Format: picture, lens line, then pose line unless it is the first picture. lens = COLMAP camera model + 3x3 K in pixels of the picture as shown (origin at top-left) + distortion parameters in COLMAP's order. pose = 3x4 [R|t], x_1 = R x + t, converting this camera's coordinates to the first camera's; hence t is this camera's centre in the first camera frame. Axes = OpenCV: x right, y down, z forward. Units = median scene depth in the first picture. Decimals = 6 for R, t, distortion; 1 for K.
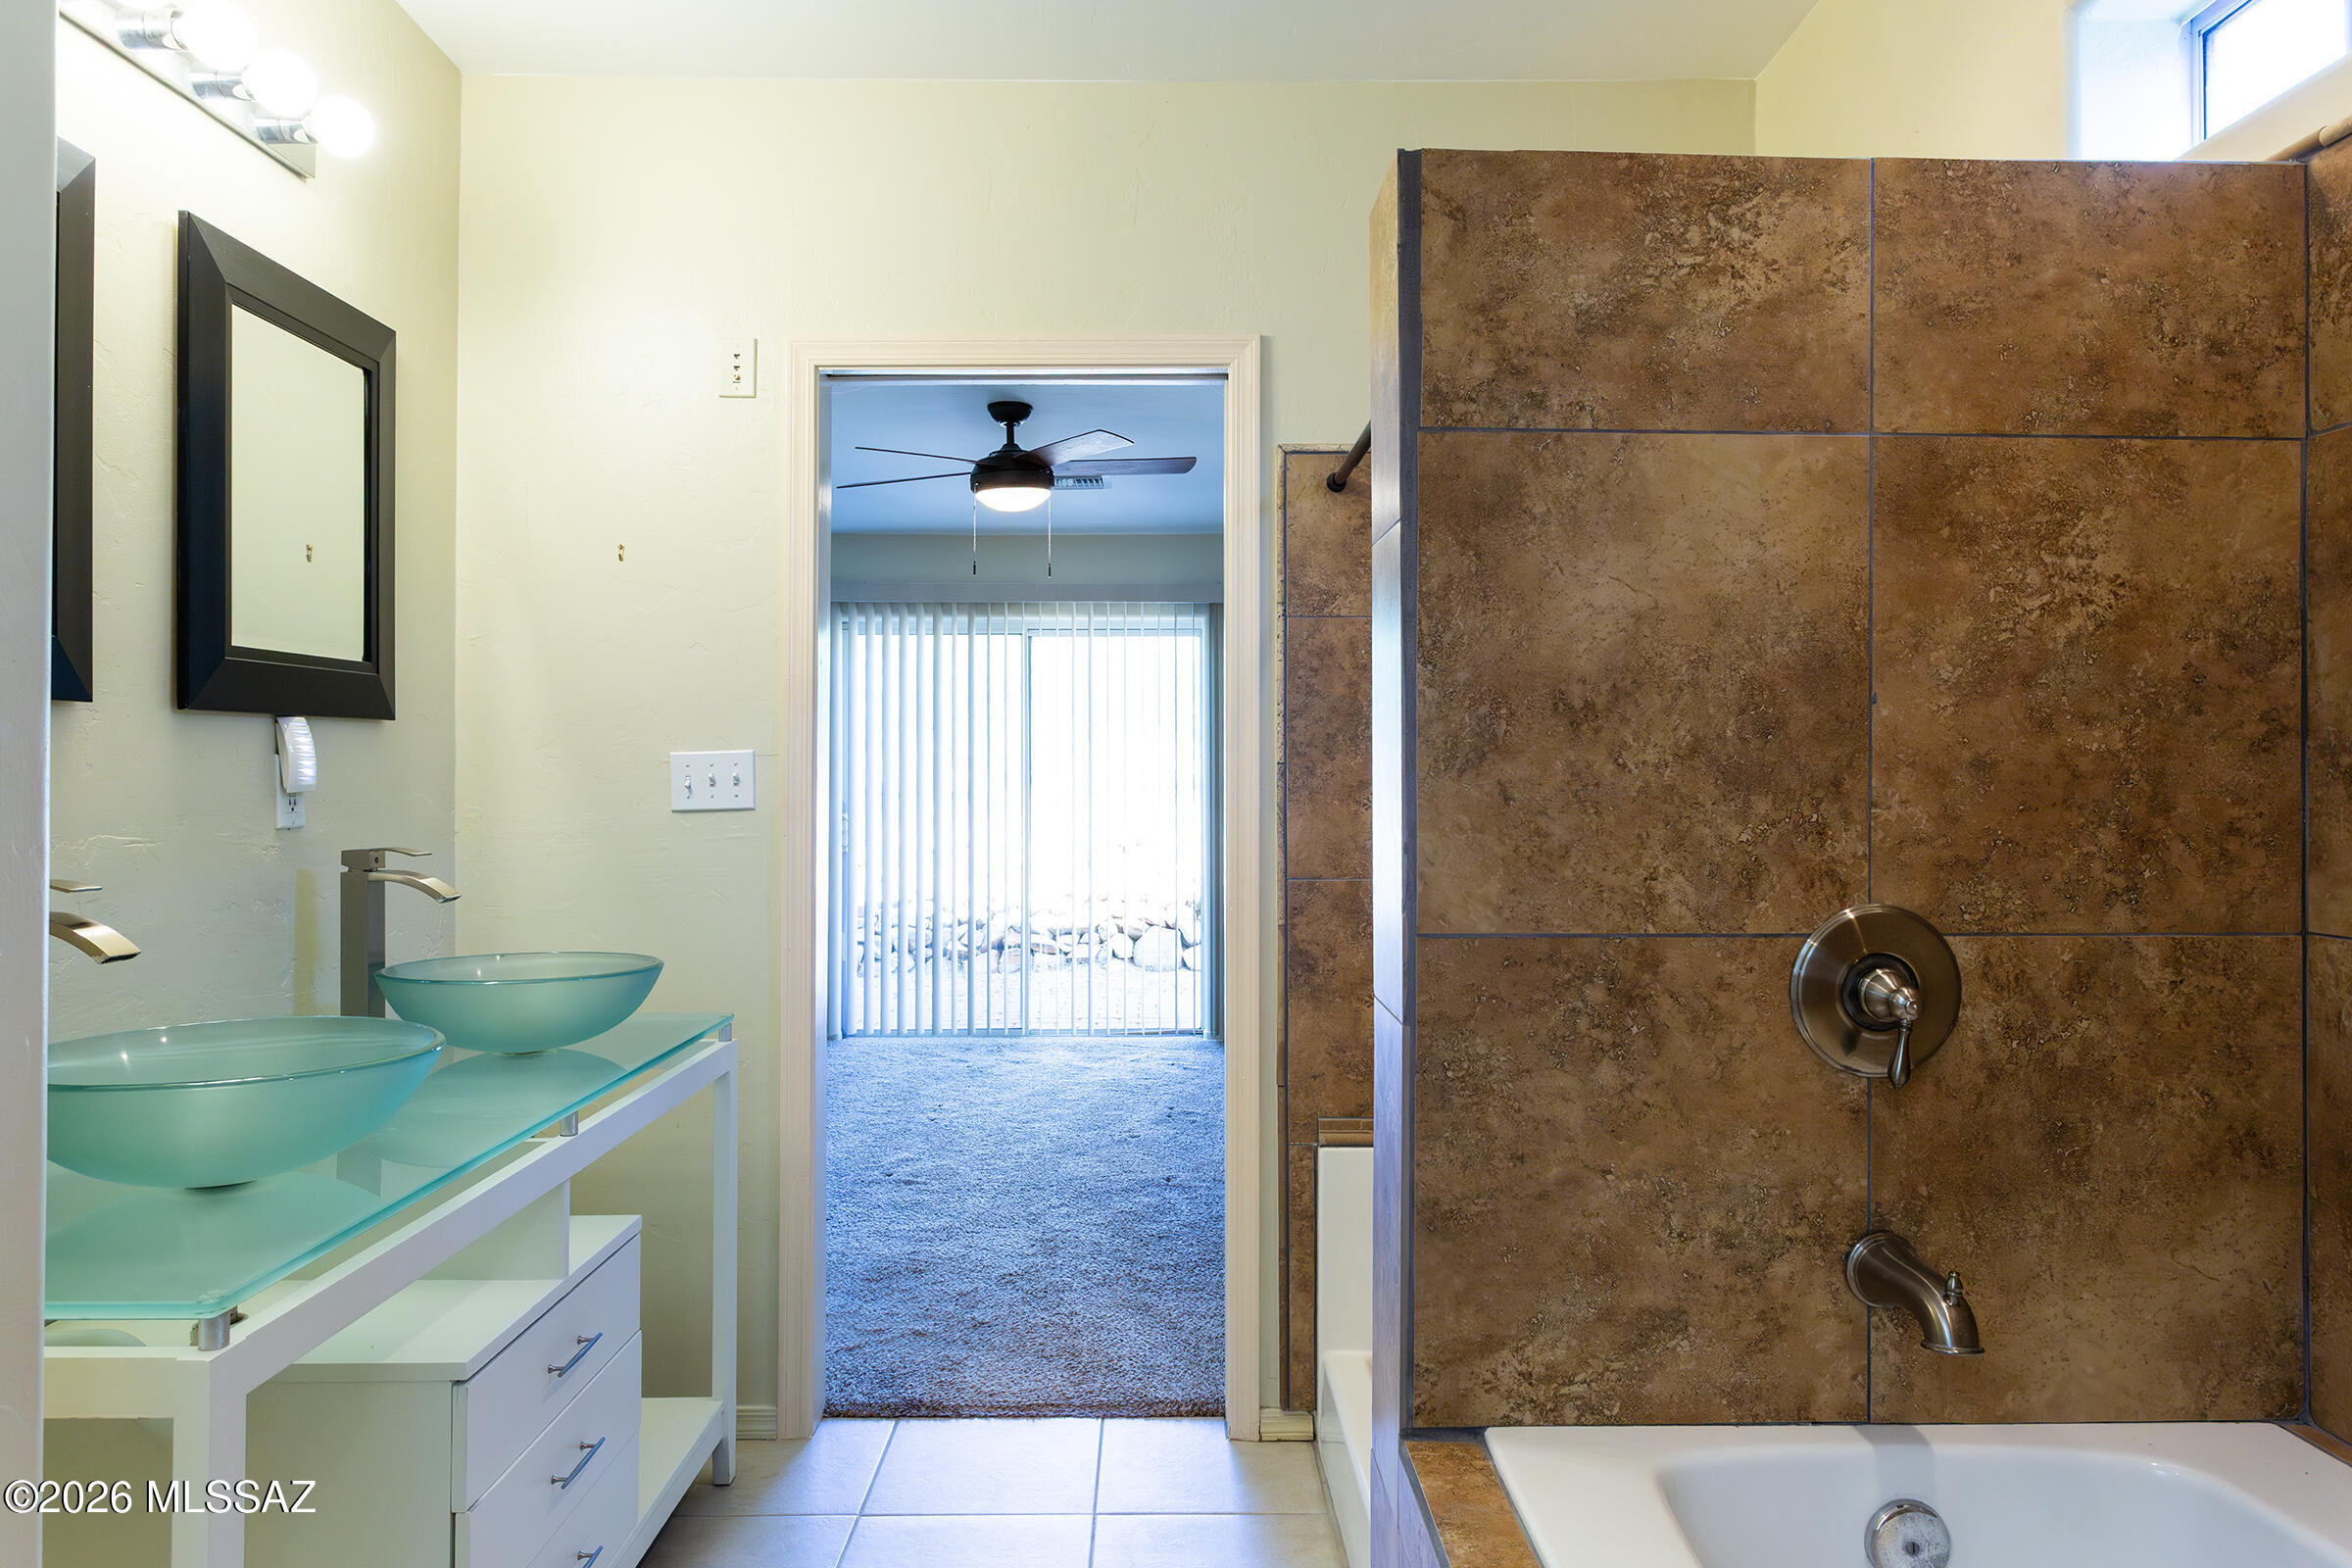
lens RADIAL K [[1509.4, 0, 1172.2], [0, 1509.4, 779.8], [0, 0, 1]] dist [-0.005838, 0.005053]
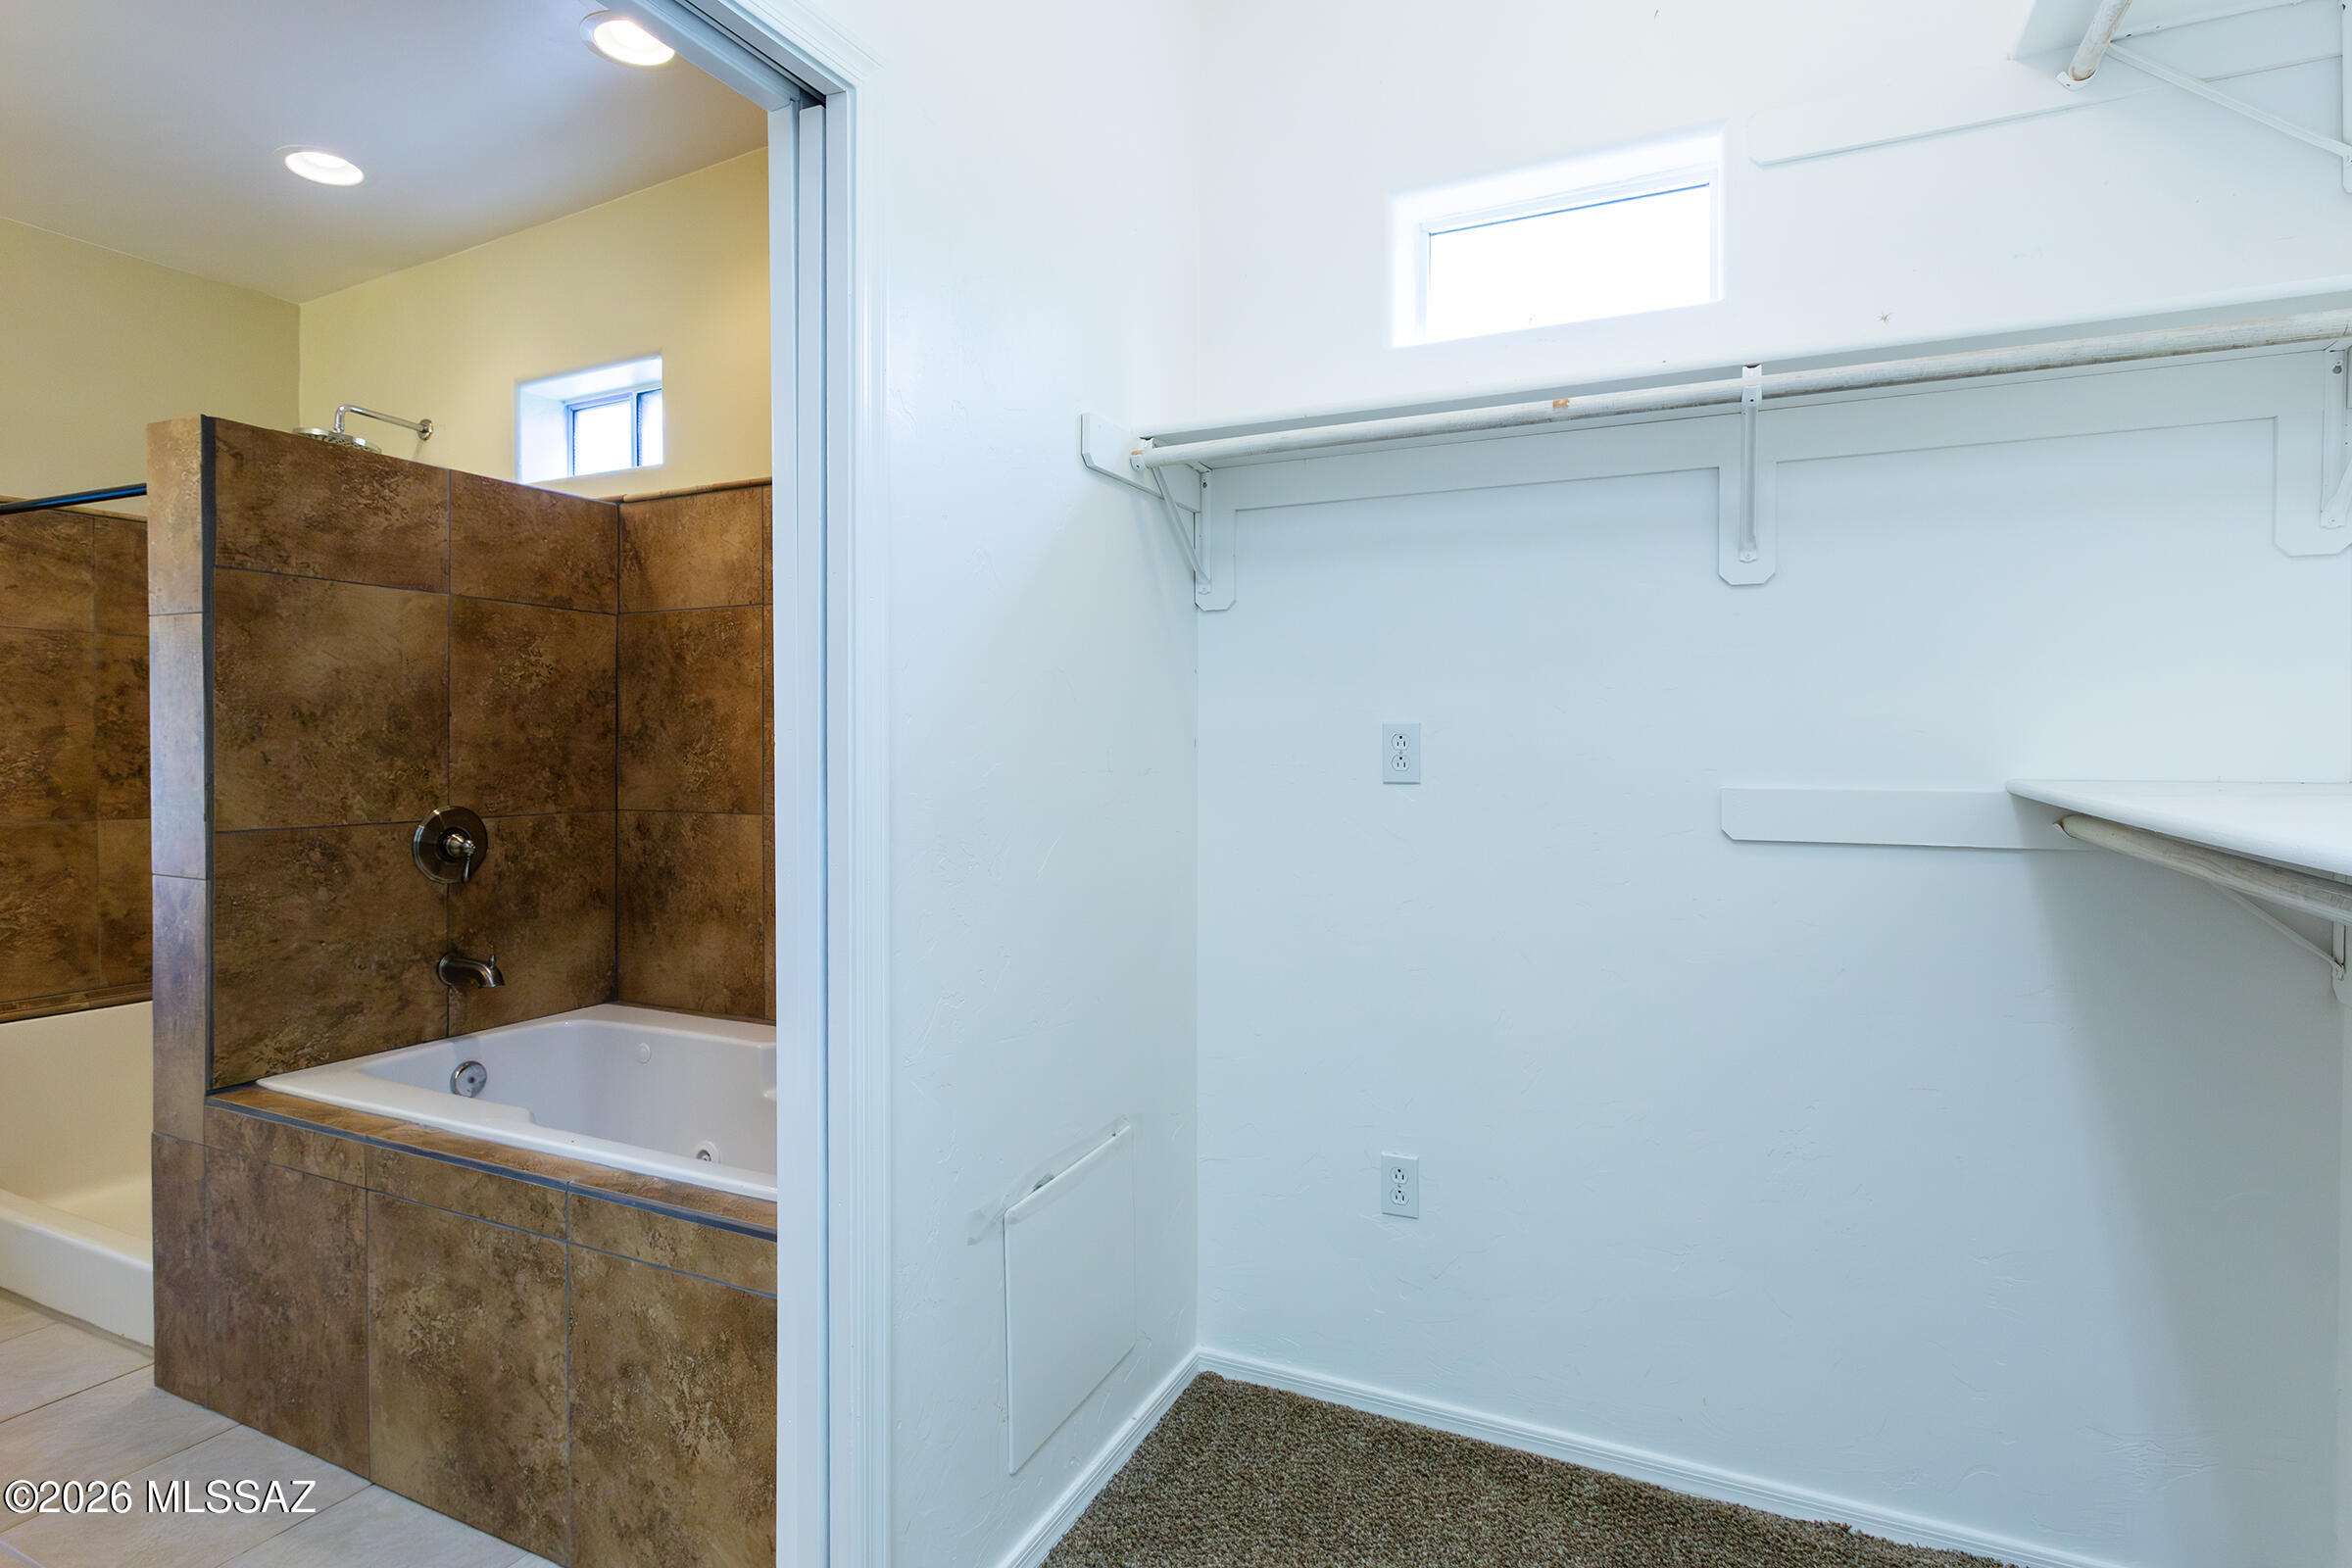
lens RADIAL K [[1157.7, 0, 1161.3], [0, 1157.7, 741.3], [0, 0, 1]] dist [0.004513, 0.000902]
pose [[0.440427, 0.004594, 0.897777, -0.614450], [-0.006088, 0.999979, -0.002130, -0.015933], [-0.897768, -0.004528, 0.440446, -0.702848]]
